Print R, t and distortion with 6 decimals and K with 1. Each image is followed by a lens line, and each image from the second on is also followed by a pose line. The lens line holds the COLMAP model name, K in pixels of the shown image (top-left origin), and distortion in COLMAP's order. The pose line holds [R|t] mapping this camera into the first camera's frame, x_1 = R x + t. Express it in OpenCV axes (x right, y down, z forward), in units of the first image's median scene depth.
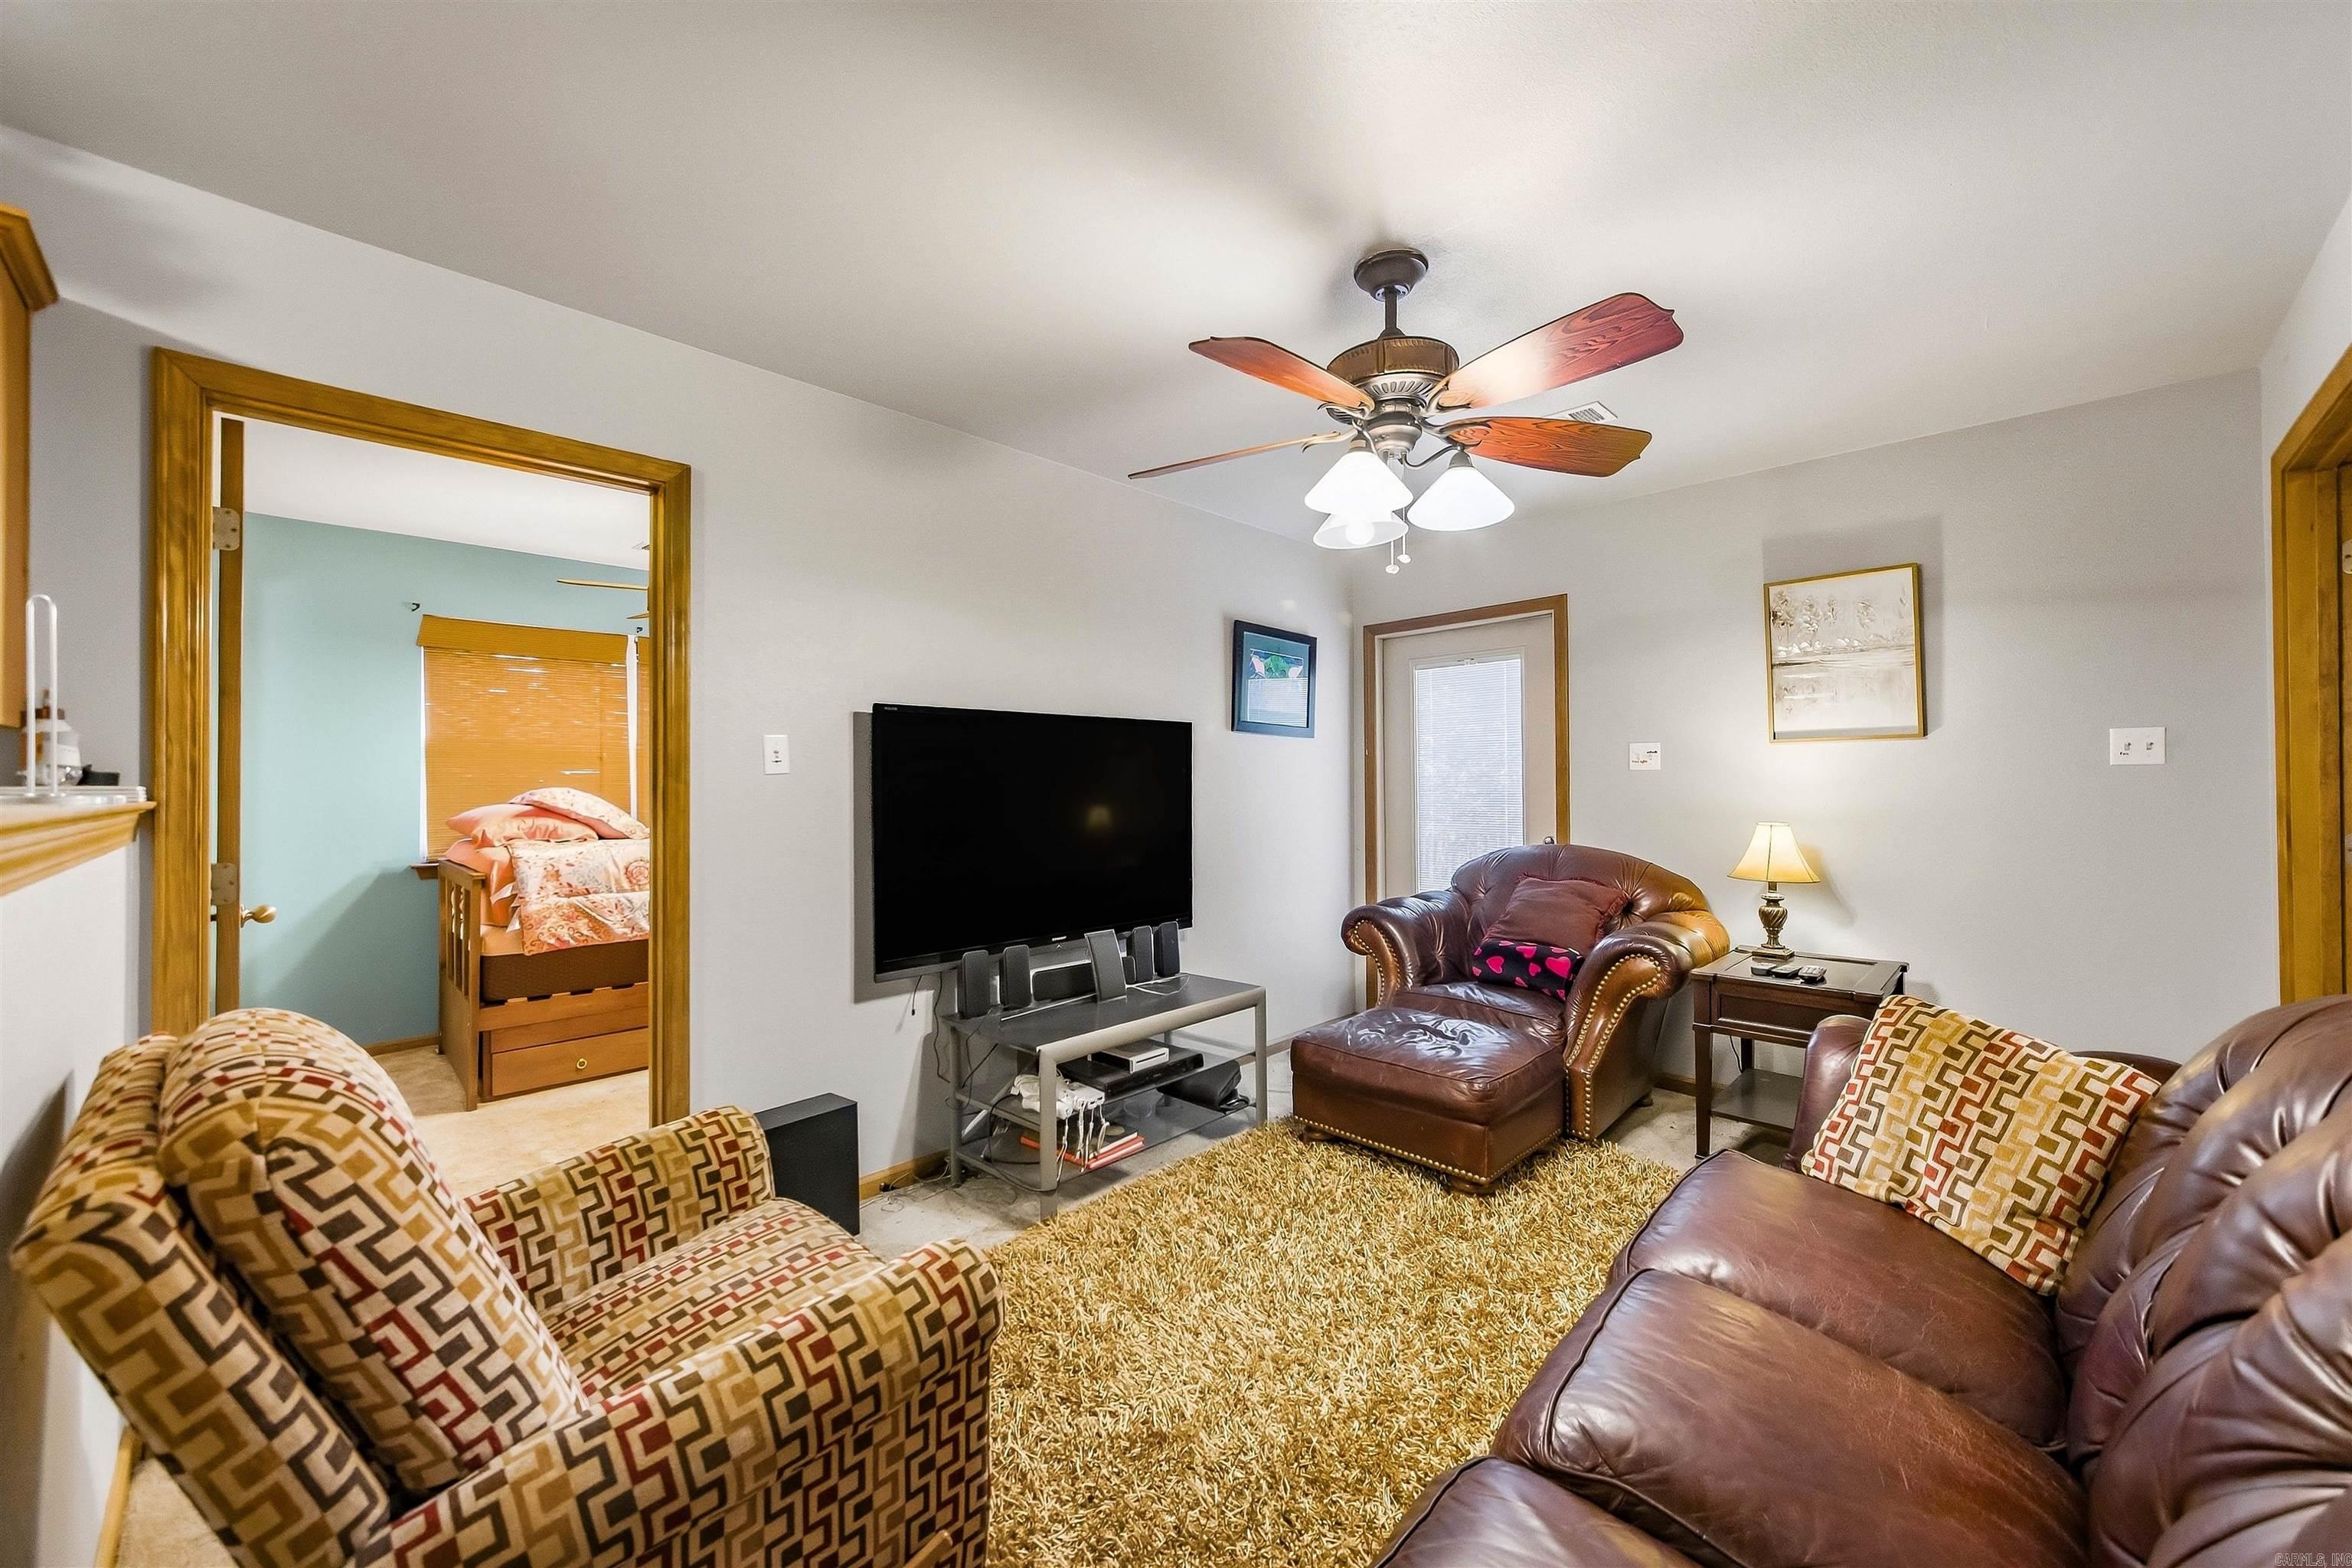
lens RADIAL K [[874.4, 0, 1171.7], [0, 874.4, 775.6], [0, 0, 1]] dist [-0.012779, 0.000959]
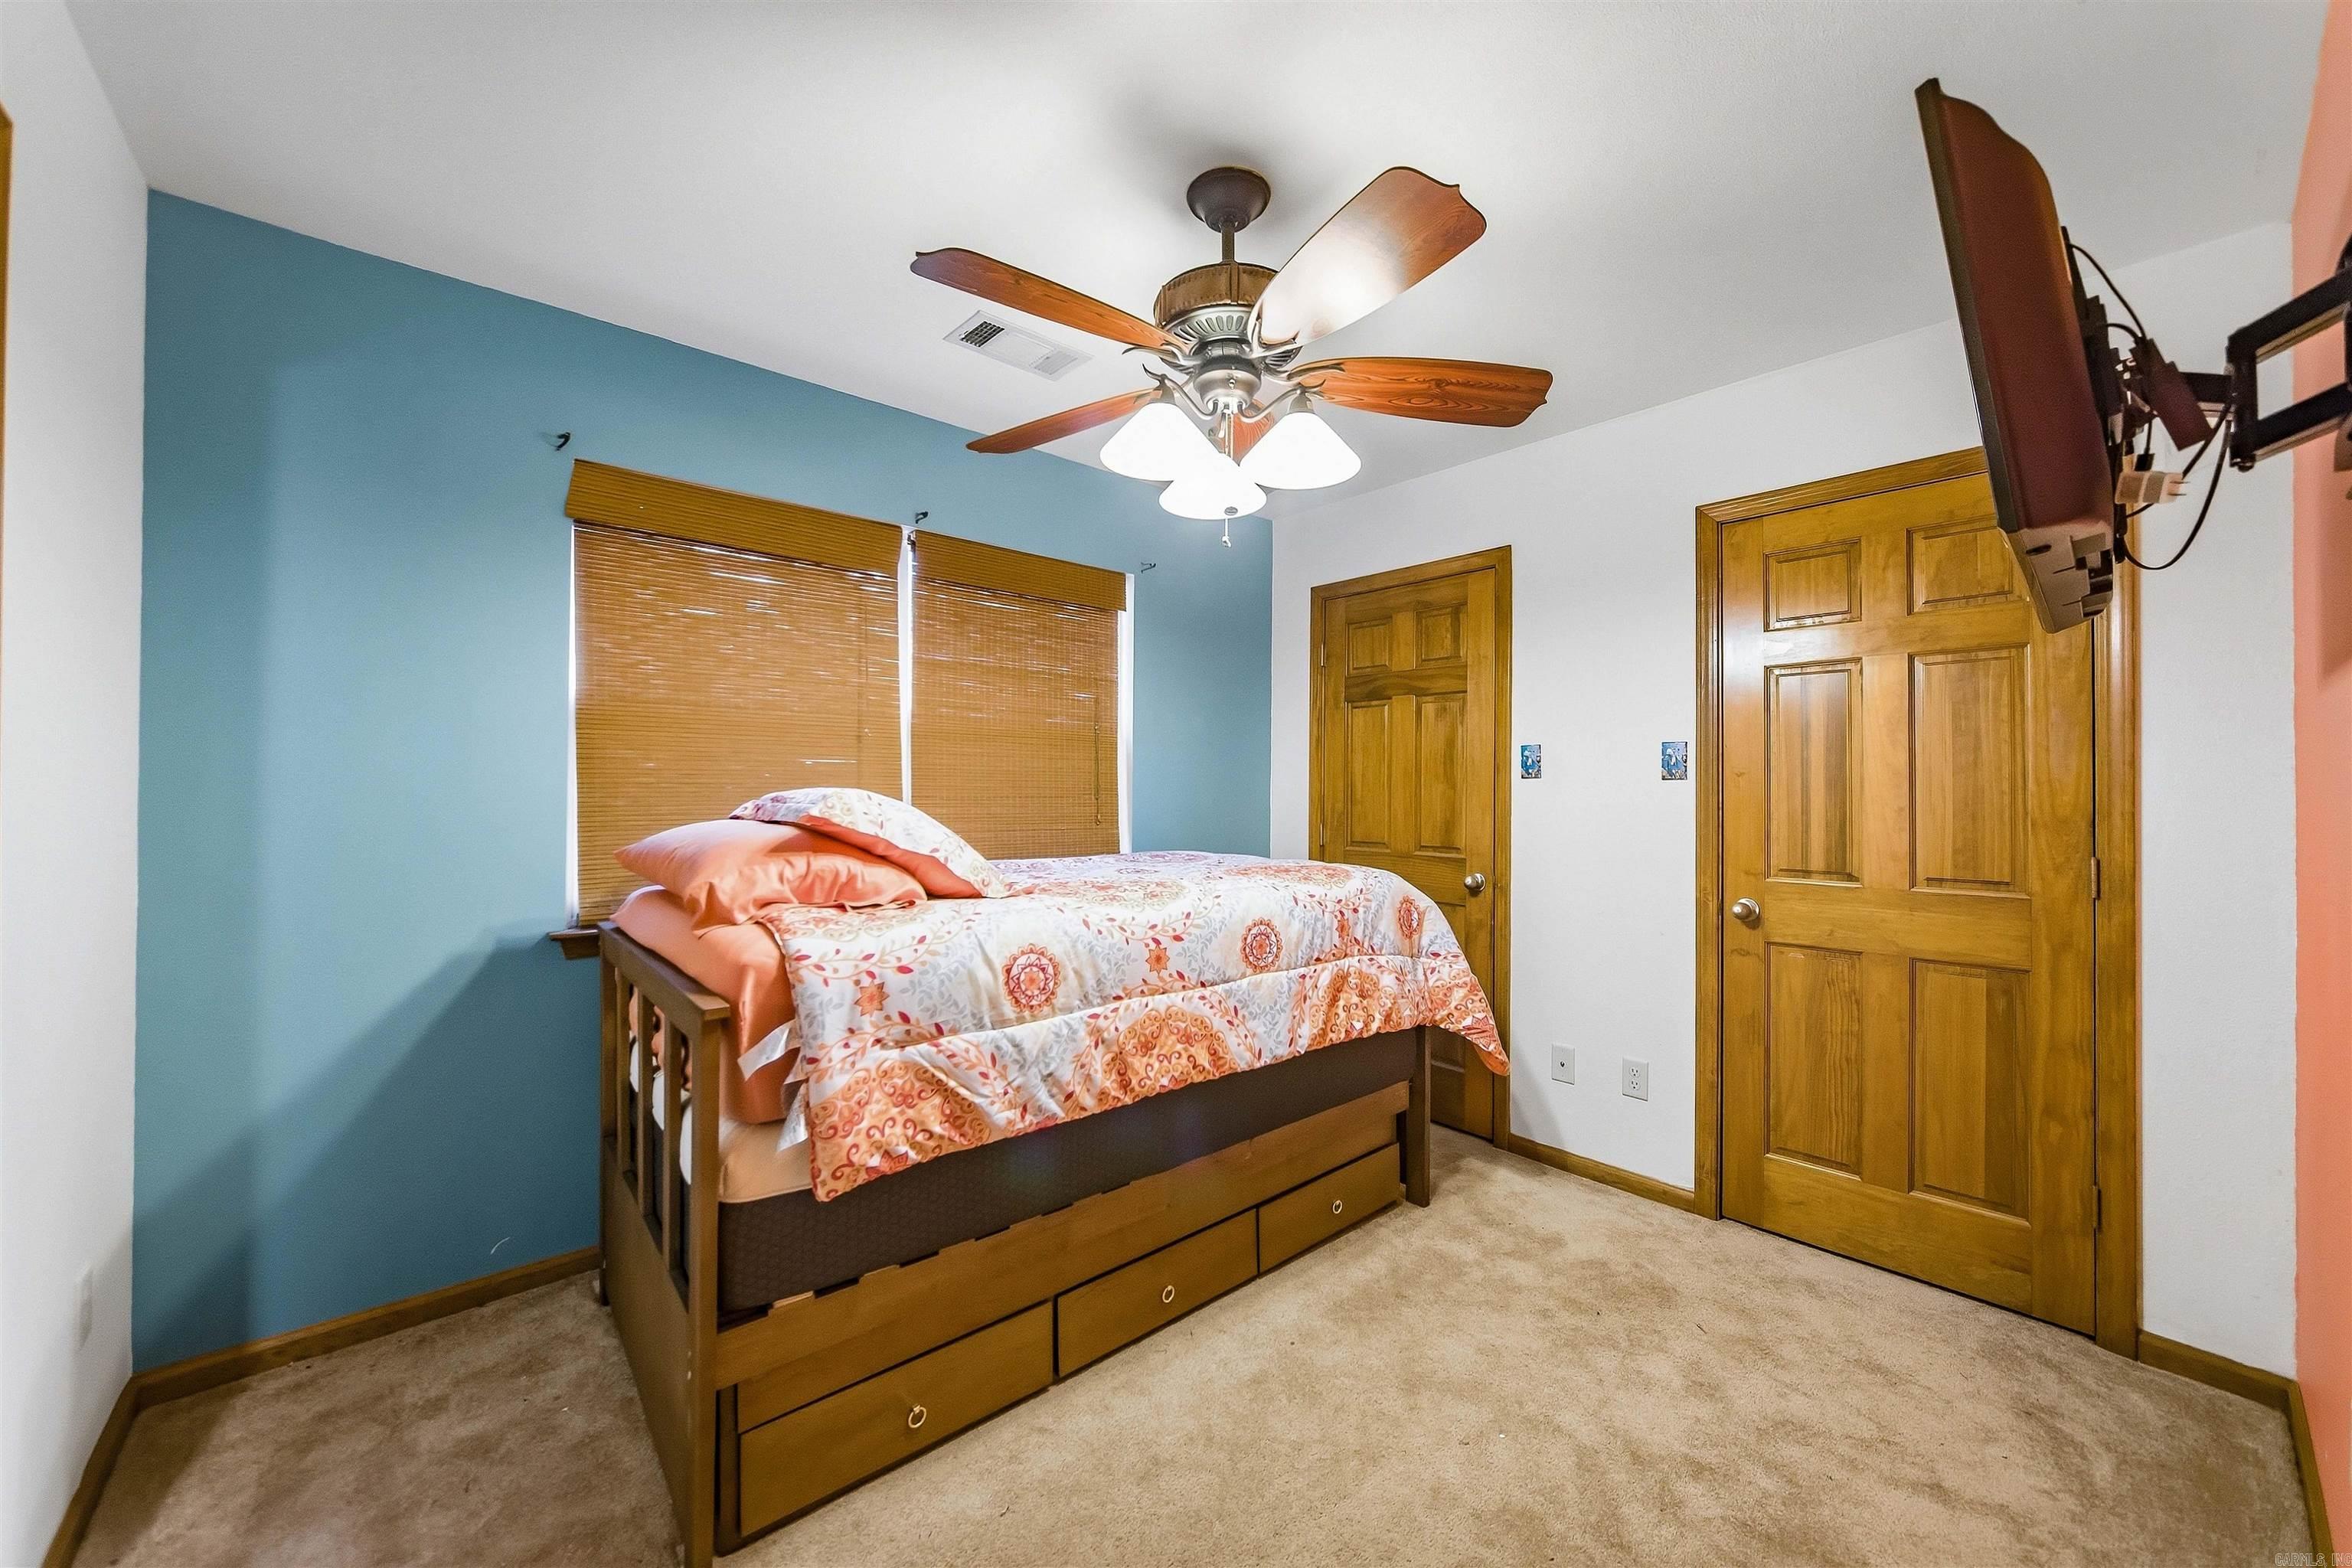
lens RADIAL K [[874.4, 0, 1182.5], [0, 874.4, 786.4], [0, 0, 1]] dist [-0.012779, 0.000959]
pose [[0.996234, 0.010698, -0.086045, -0.511325], [-0.010110, 0.999923, 0.007264, 0.007904], [0.086116, -0.006367, 0.996265, 0.575448]]
